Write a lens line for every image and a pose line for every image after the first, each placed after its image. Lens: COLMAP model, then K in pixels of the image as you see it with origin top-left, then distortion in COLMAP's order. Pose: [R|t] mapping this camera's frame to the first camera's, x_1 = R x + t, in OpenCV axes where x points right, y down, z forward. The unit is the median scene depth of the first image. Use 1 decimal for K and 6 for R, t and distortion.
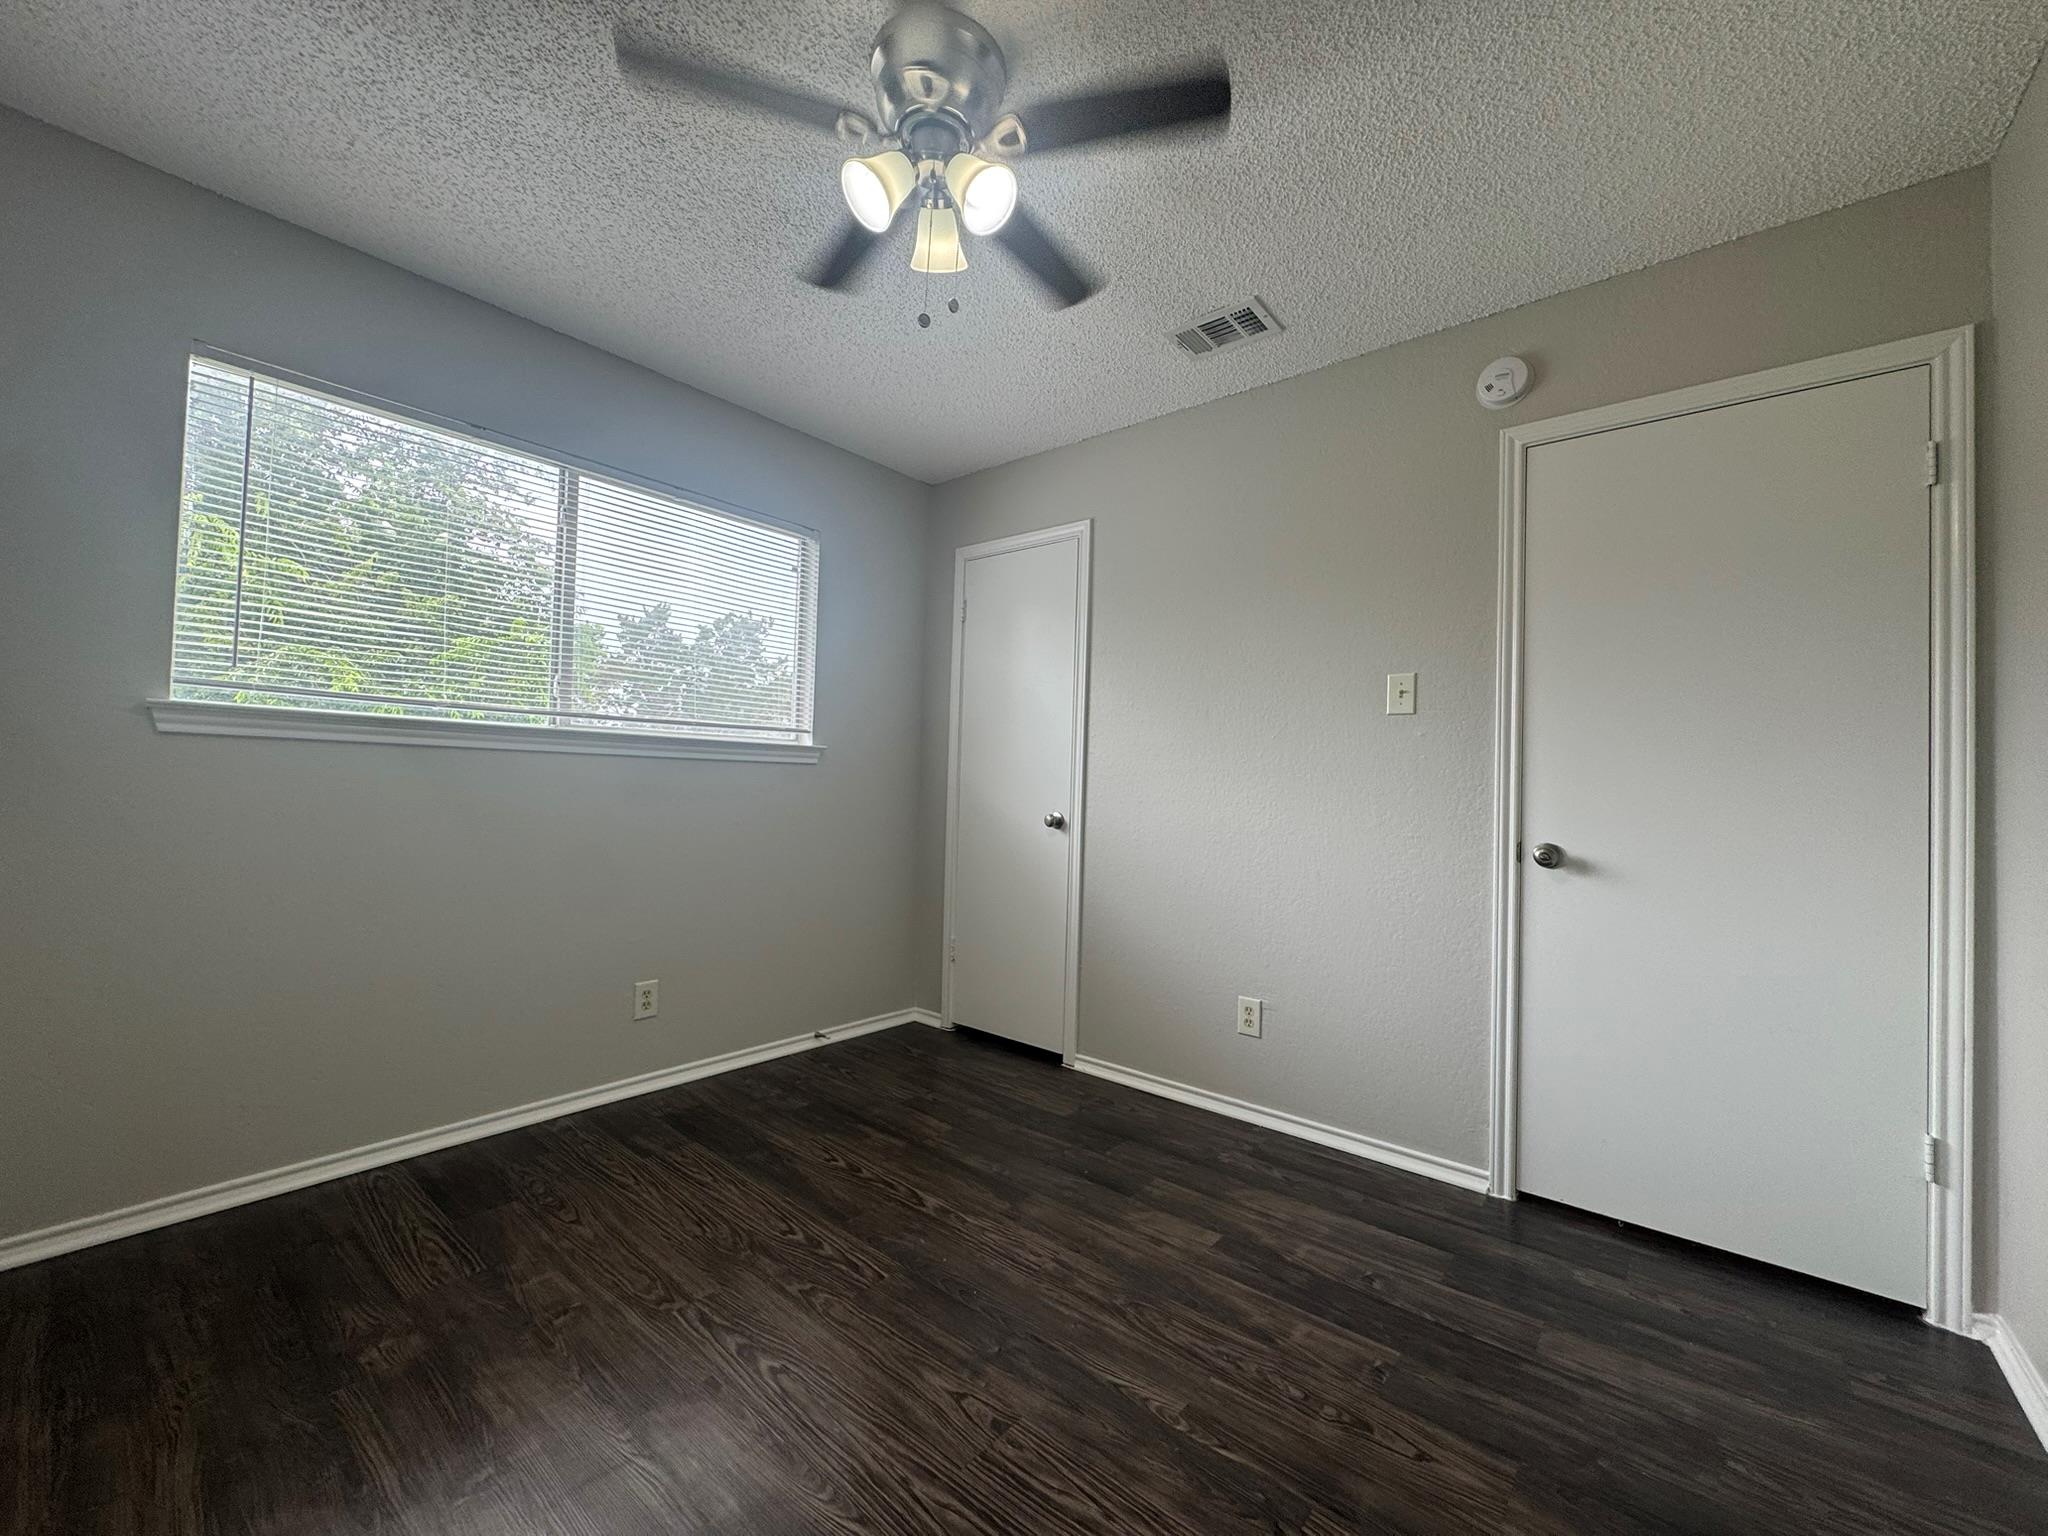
lens RADIAL K [[818.5, 0, 1024.0], [0, 818.5, 768.0], [0, 0, 1]] dist [-0.004345, 0.000647]
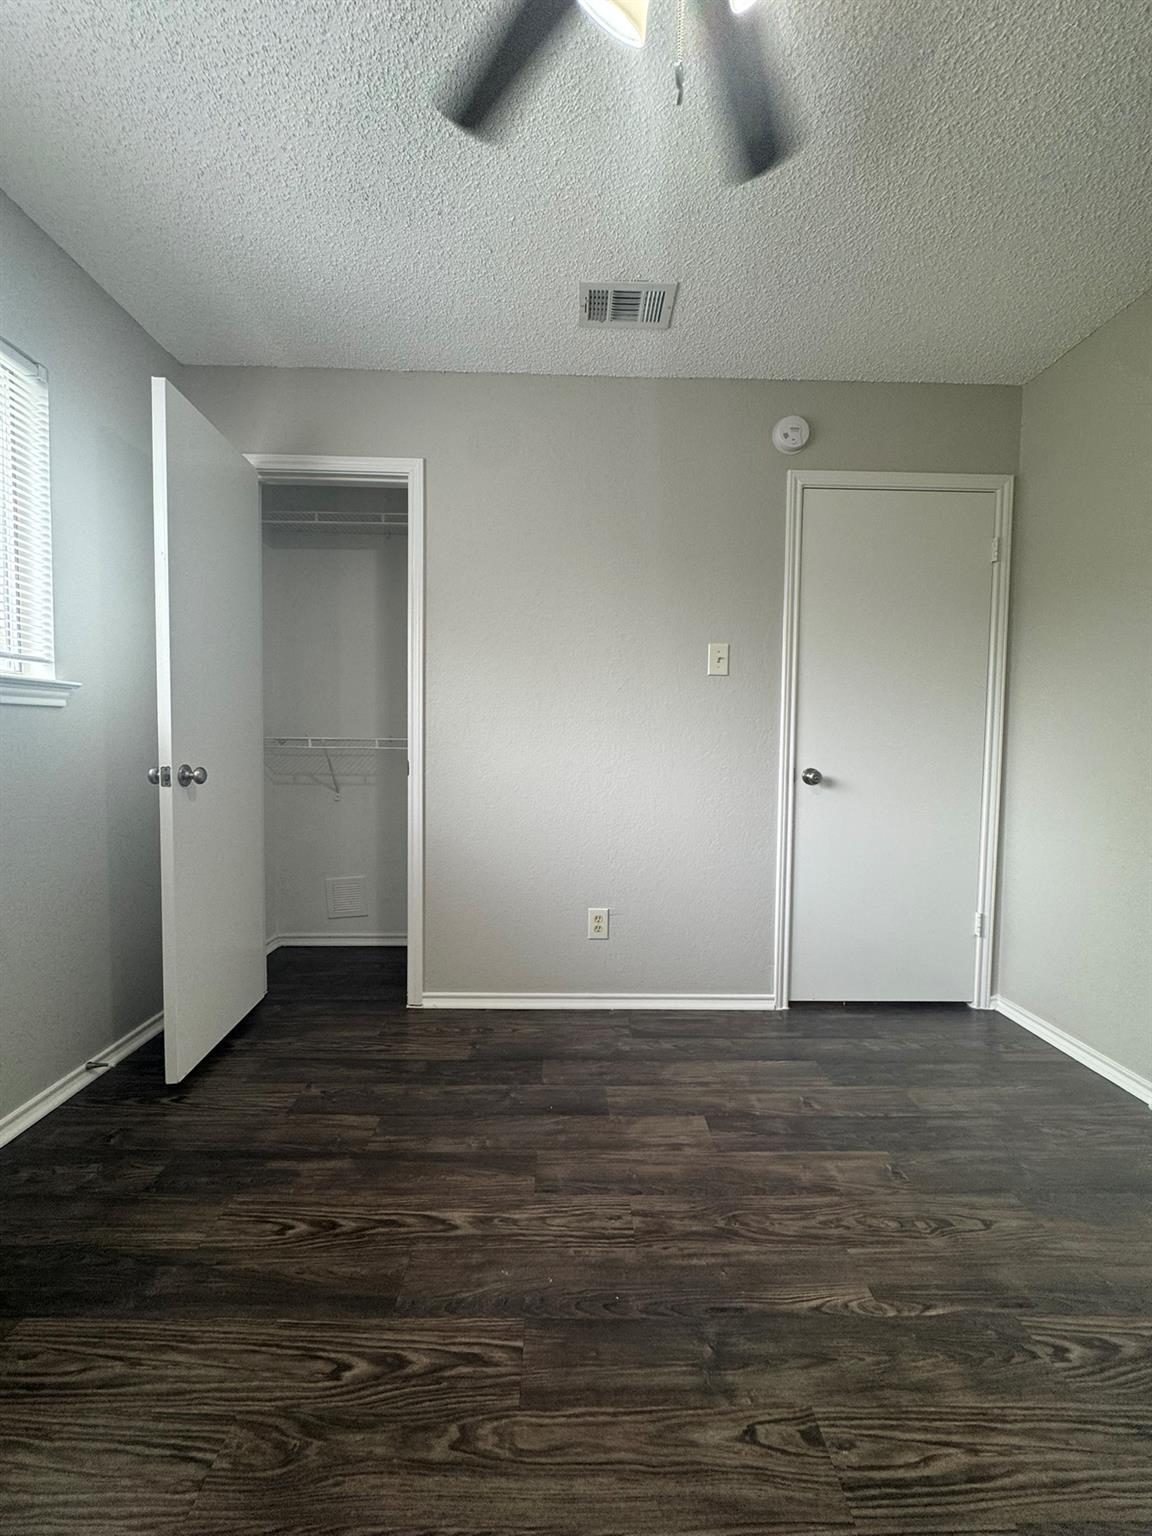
lens RADIAL K [[613.9, 0, 576.0], [0, 613.9, 768.0], [0, 0, 1]] dist [-0.004345, 0.000647]
pose [[0.754416, -0.050627, 0.654441, -0.426057], [-0.006892, 0.996355, 0.085021, 0.000311], [-0.656360, -0.068651, 0.751318, 0.471263]]
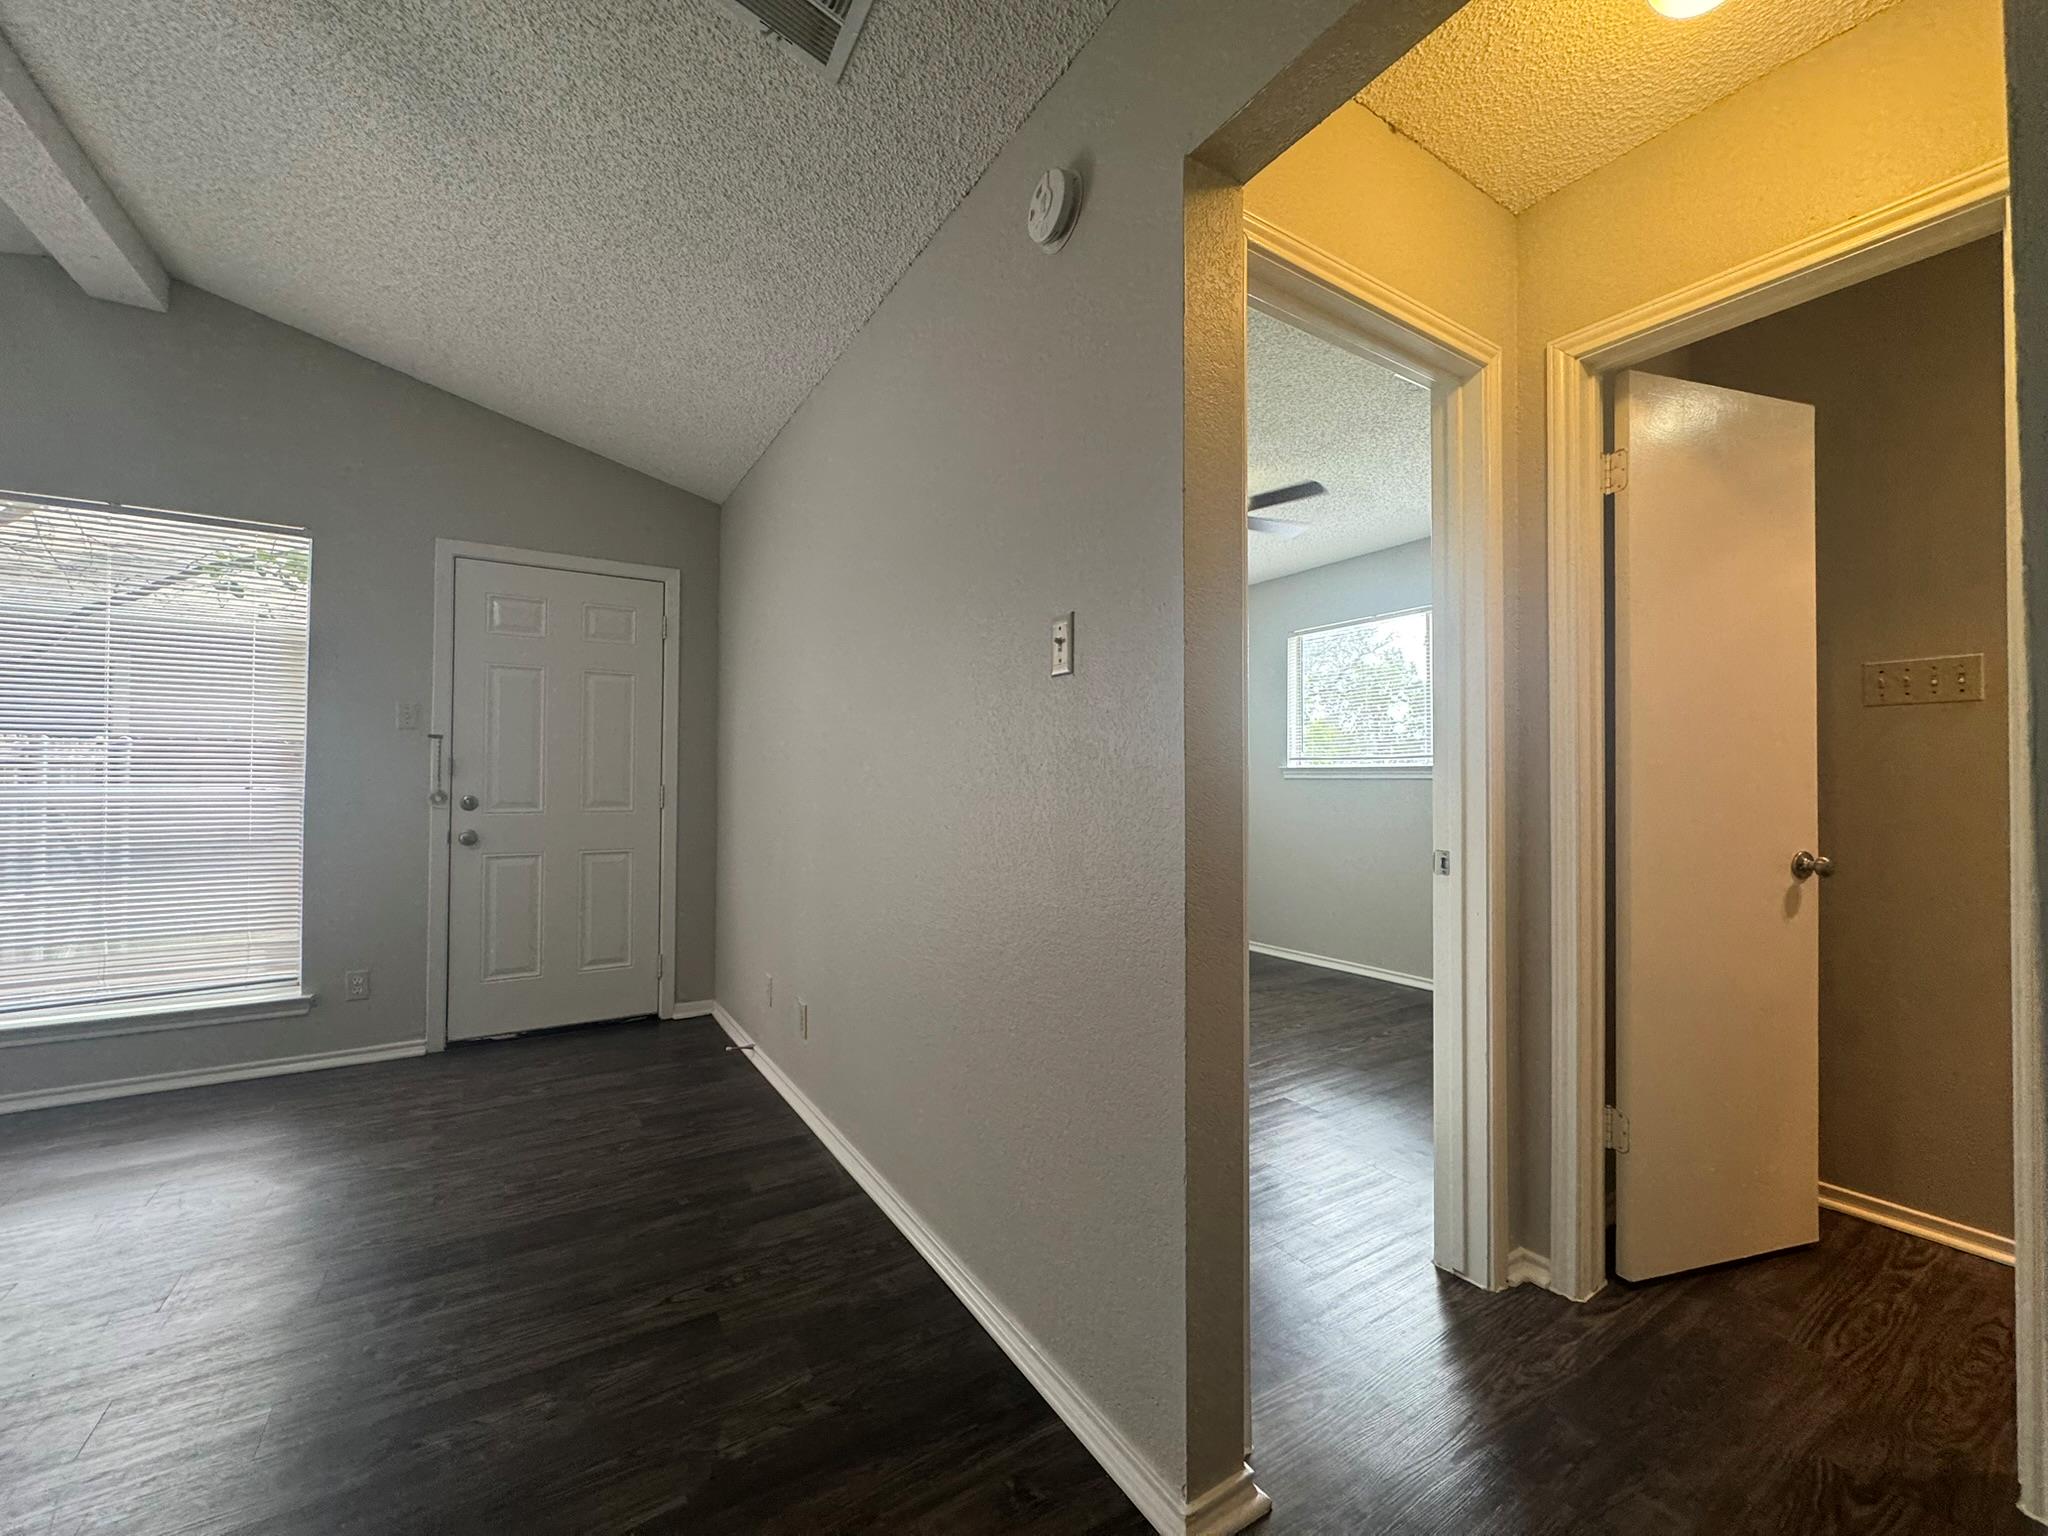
lens RADIAL K [[818.5, 0, 1024.0], [0, 818.5, 768.0], [0, 0, 1]] dist [-0.004345, 0.000647]
pose [[-0.310438, -0.044554, -0.949549, 1.689317], [0.010275, 0.998685, -0.050219, 0.044915], [0.950538, -0.025347, -0.309572, 0.926818]]
